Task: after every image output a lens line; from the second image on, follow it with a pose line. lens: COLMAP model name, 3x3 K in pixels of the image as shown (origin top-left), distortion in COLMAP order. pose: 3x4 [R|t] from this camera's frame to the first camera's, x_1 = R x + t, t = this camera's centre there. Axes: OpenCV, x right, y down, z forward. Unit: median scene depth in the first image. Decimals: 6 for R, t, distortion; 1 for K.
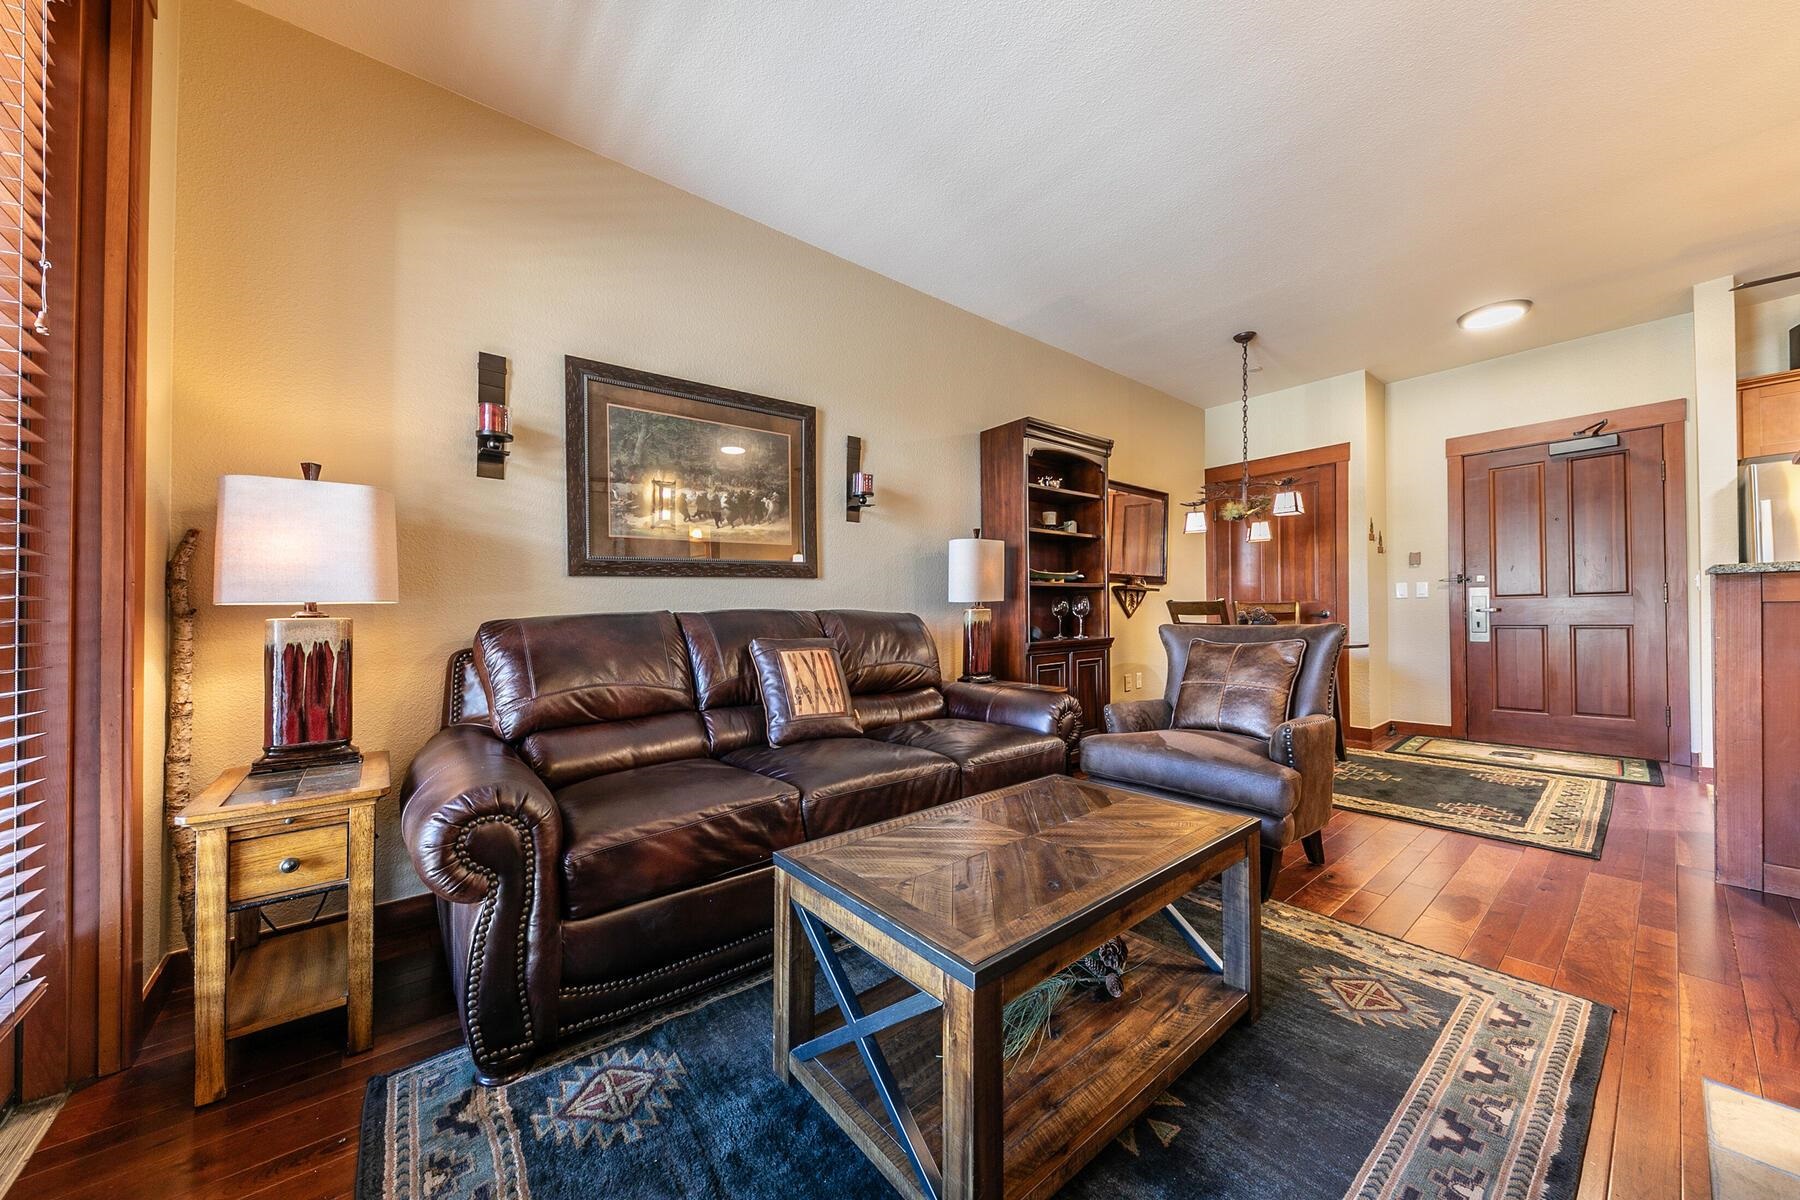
lens RADIAL K [[617.6, 0, 901.7], [0, 617.6, 614.2], [0, 0, 1]] dist [0.002457, -0.001294]
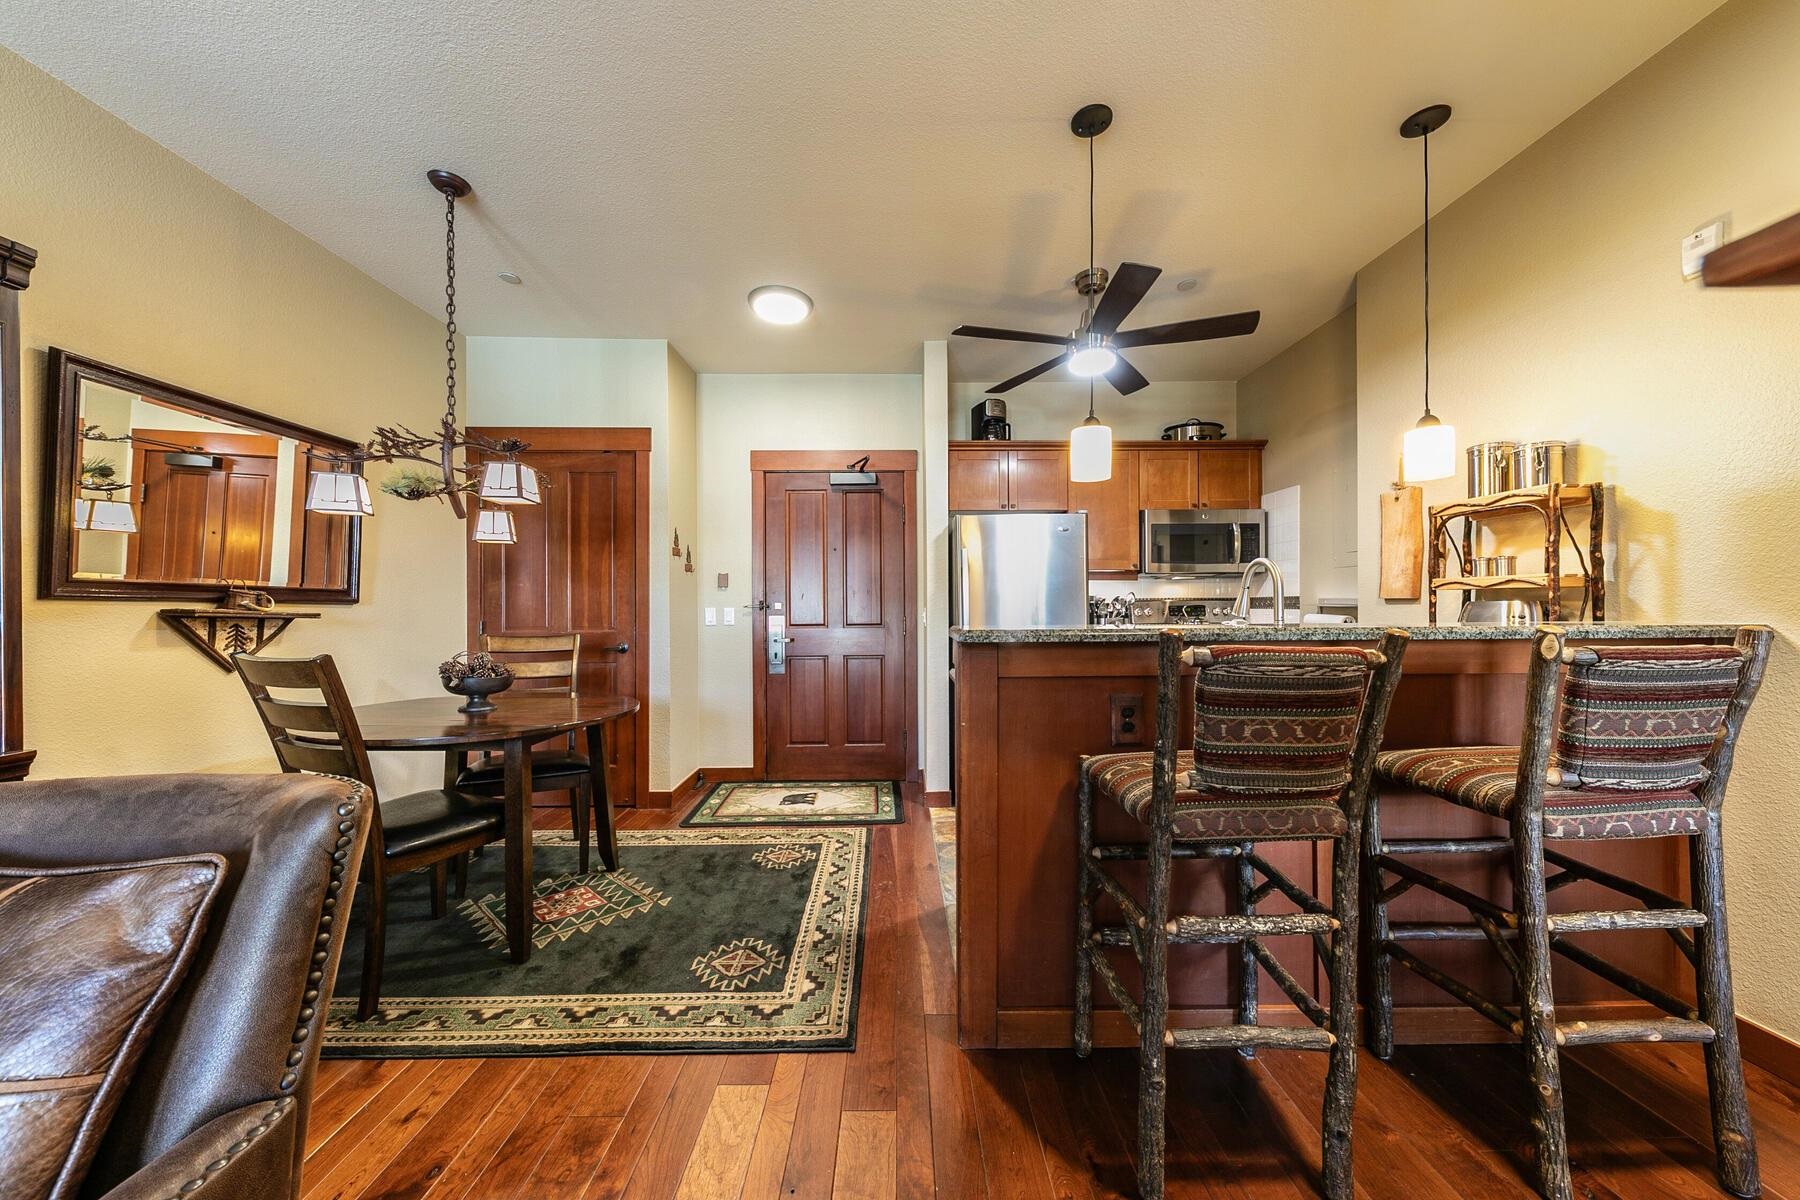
lens RADIAL K [[617.6, 0, 910.5], [0, 617.6, 602.5], [0, 0, 1]] dist [0.002457, -0.001294]
pose [[0.609464, 0.019230, 0.792581, 0.326567], [-0.005273, 0.999782, -0.020203, -0.045913], [-0.792796, 0.008133, 0.609432, 0.280889]]
